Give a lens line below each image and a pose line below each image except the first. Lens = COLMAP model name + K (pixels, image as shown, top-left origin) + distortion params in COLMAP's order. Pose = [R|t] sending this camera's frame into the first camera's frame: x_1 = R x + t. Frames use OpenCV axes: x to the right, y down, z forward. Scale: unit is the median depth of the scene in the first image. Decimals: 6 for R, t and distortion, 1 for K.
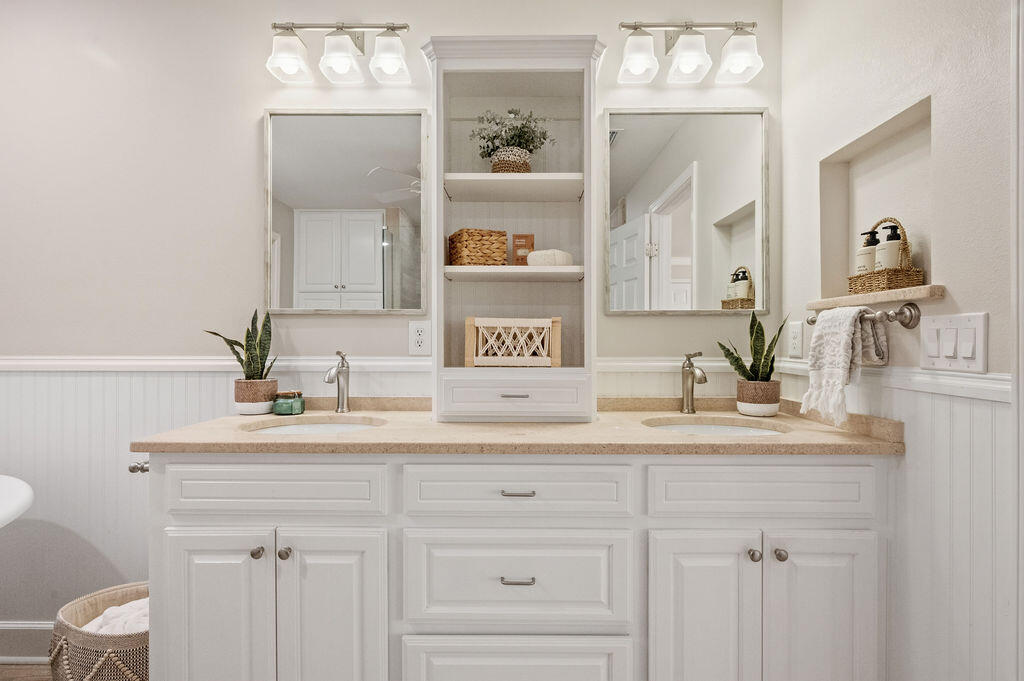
lens RADIAL K [[502.1, 0, 516.4], [0, 502.1, 337.3], [0, 0, 1]] dist [-0.000555, -0.000298]
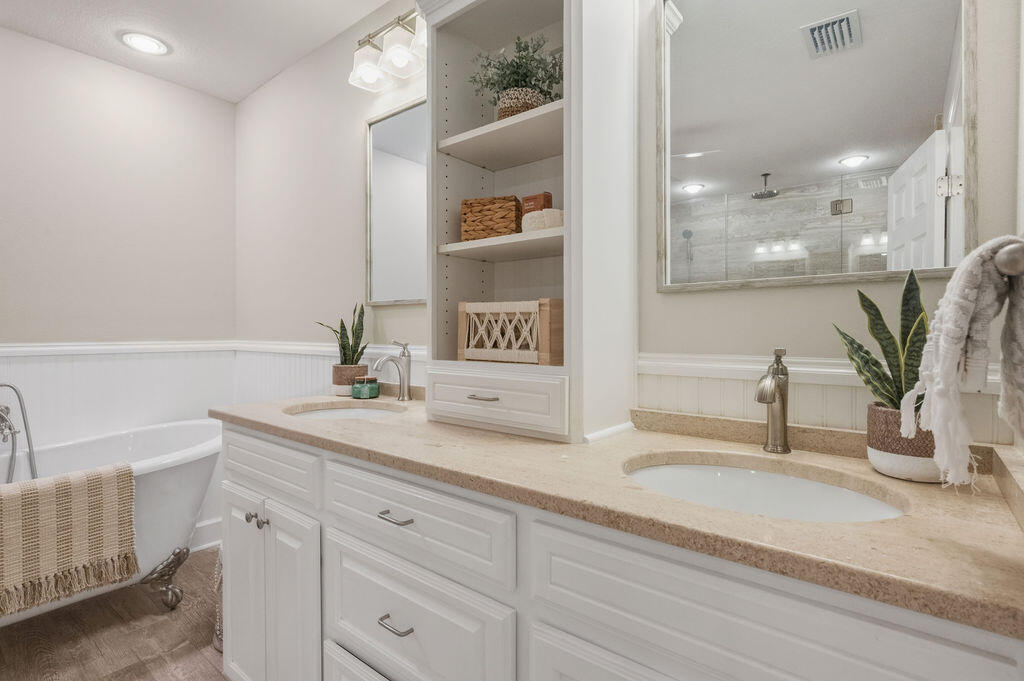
lens RADIAL K [[503.0, 0, 516.0], [0, 503.0, 333.1], [0, 0, 1]] dist [-0.002414, 0.000156]
pose [[0.787205, 0.002454, -0.616687, 0.511325], [0.004456, 0.999943, 0.009667, 0.004535], [0.616676, -0.010358, 0.787149, 0.376559]]
